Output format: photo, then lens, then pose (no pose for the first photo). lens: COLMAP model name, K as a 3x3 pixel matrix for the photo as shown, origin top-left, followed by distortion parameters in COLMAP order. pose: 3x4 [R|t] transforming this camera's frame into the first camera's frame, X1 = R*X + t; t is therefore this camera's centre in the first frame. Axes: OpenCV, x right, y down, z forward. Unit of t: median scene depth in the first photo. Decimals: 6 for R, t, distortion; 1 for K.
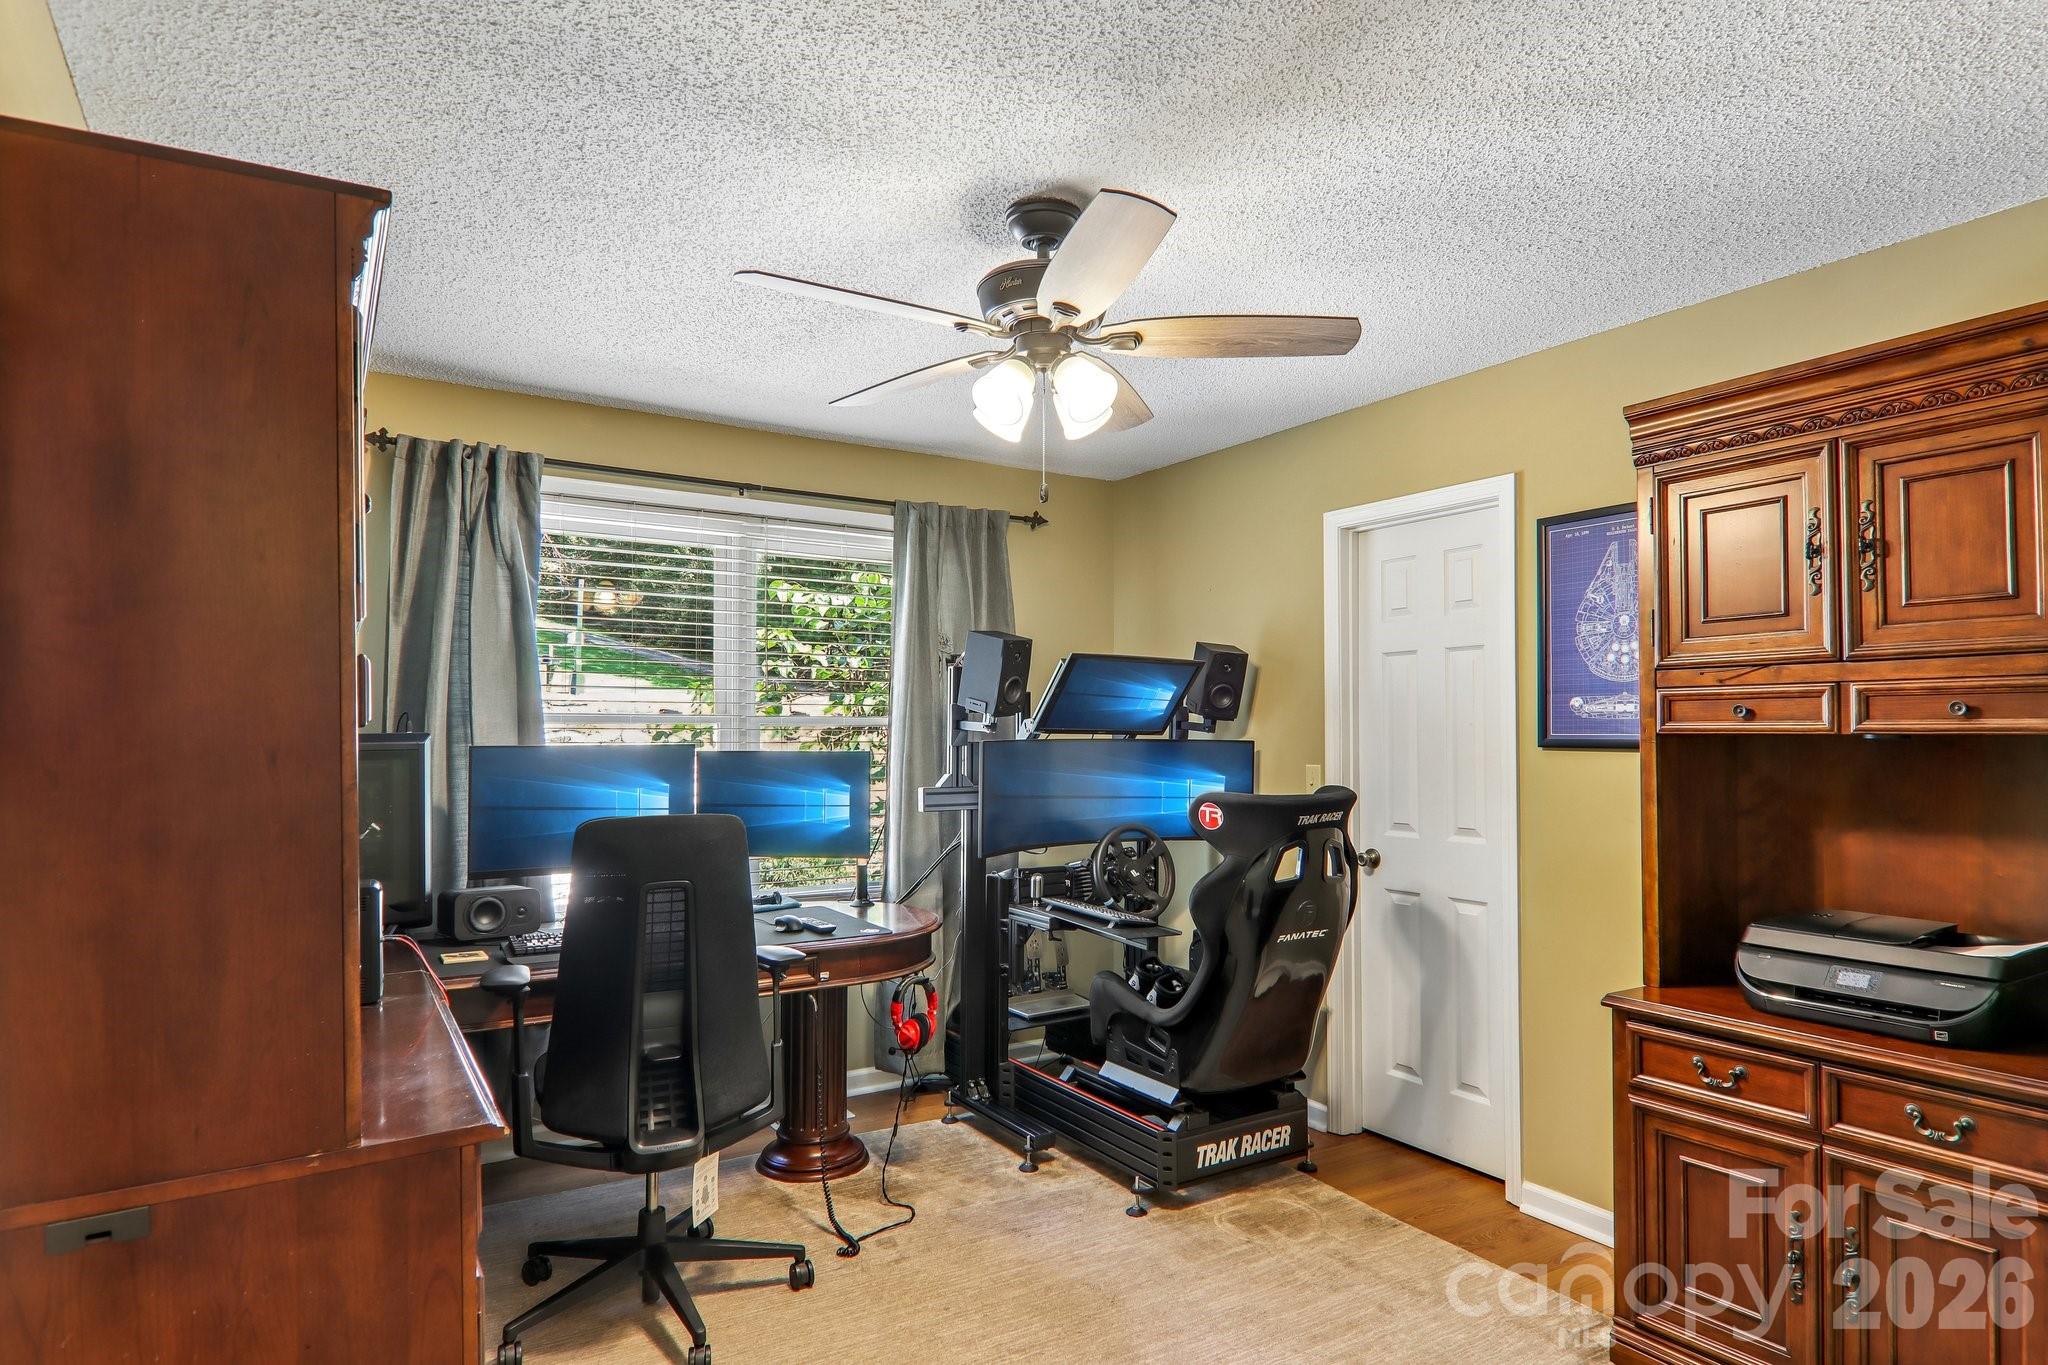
lens RADIAL K [[1147.0, 0, 1076.1], [0, 1147.0, 728.6], [0, 0, 1]] dist [0.008413, -0.011215]
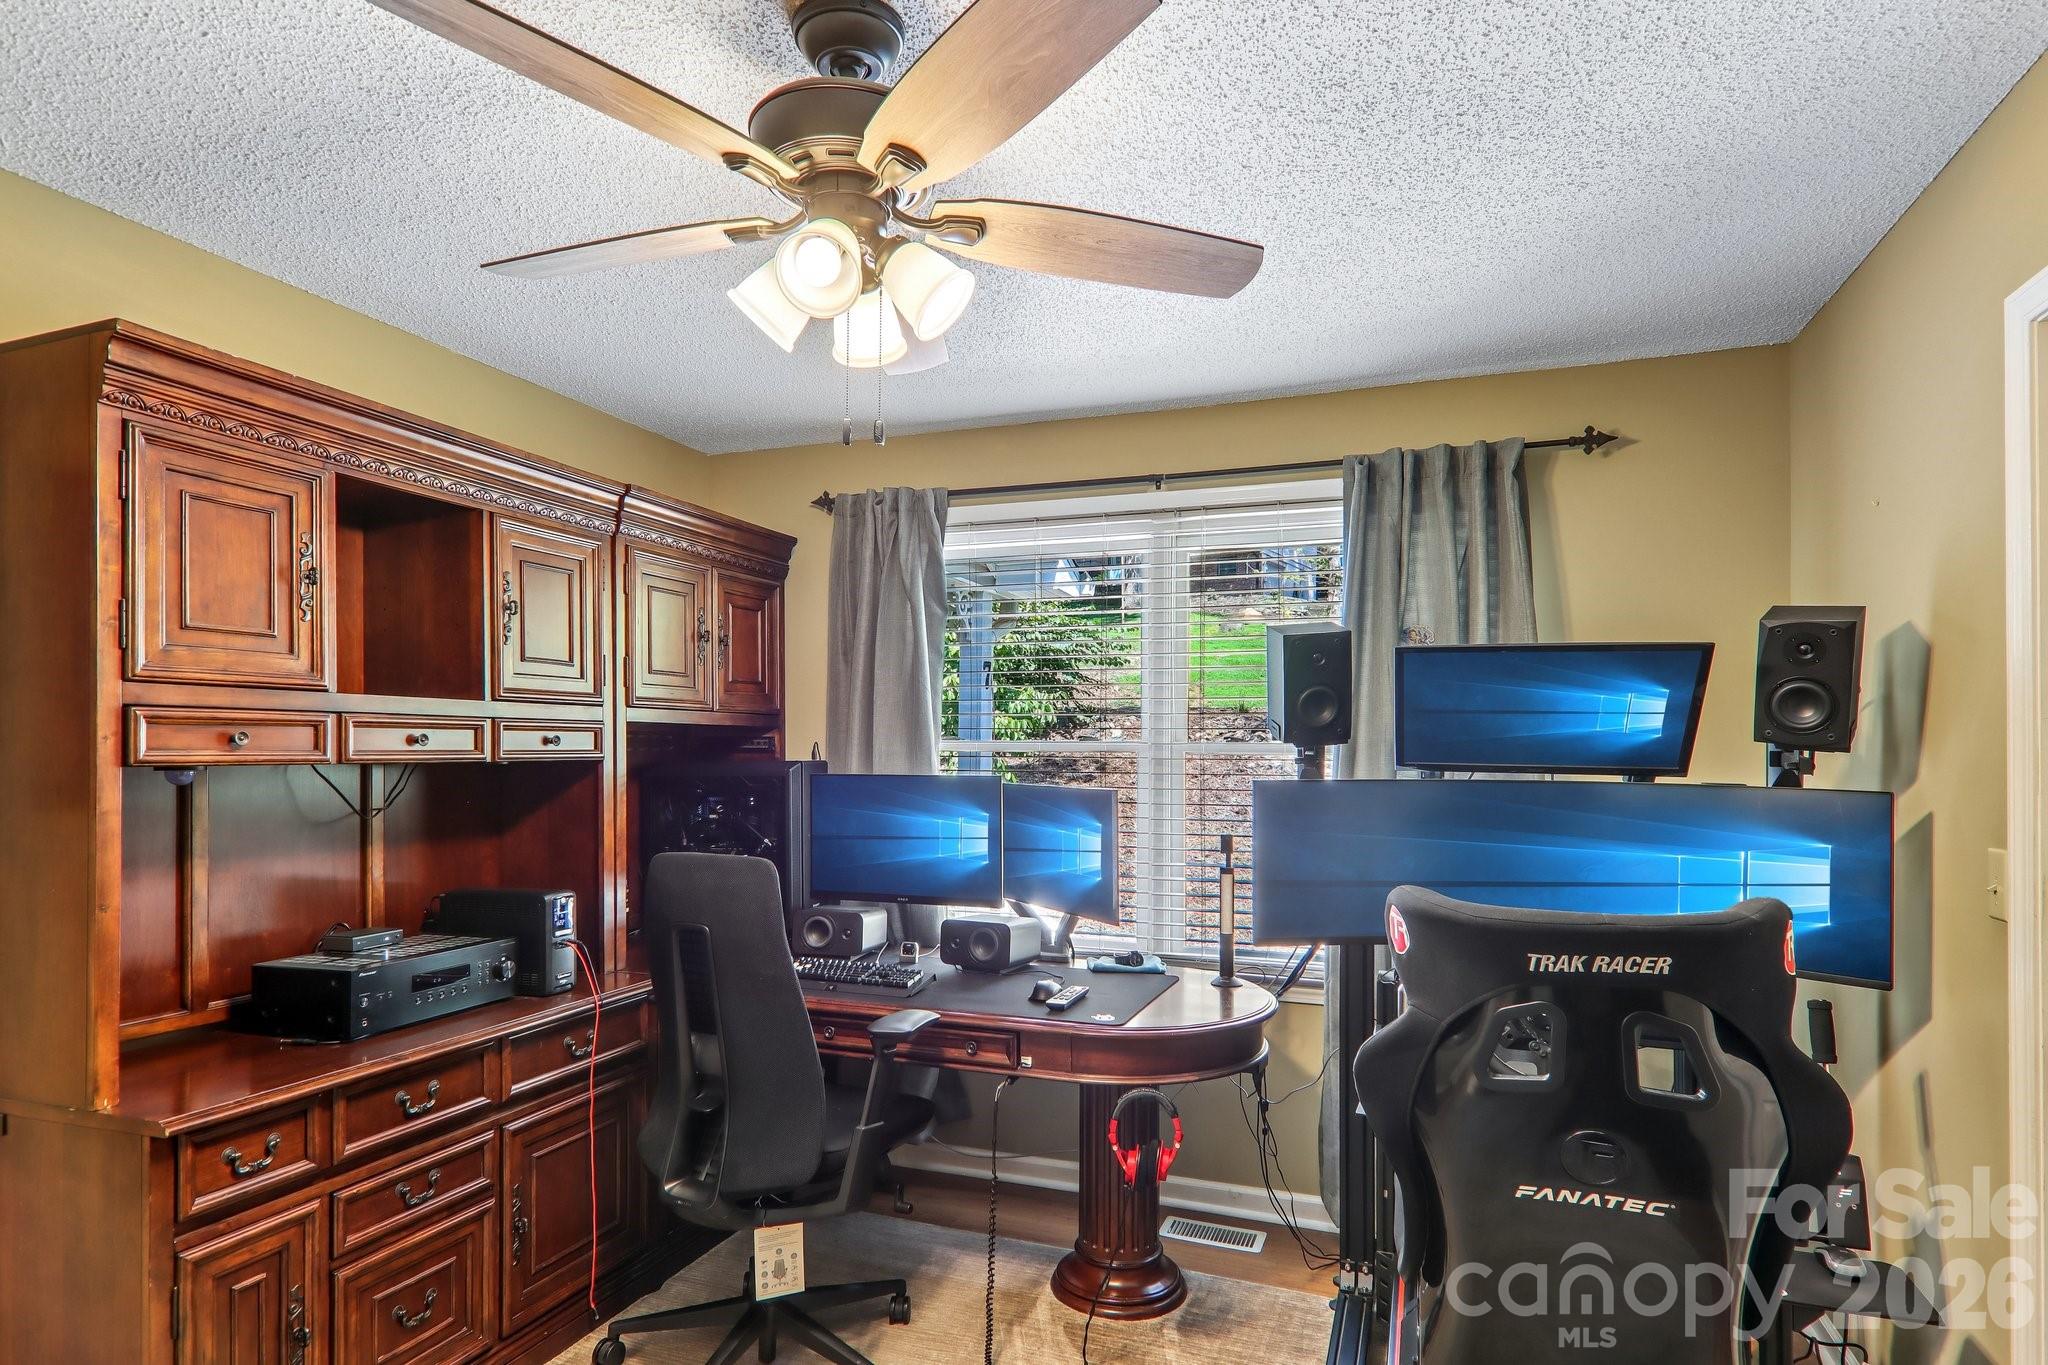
lens RADIAL K [[1147.0, 0, 1021.8], [0, 1147.0, 745.7], [0, 0, 1]] dist [0.008413, -0.011215]
pose [[0.585111, 0.000562, -0.810953, 0.361024], [0.000330, 1.000000, 0.000931, -0.009942], [0.810953, -0.000812, 0.585110, 0.416809]]
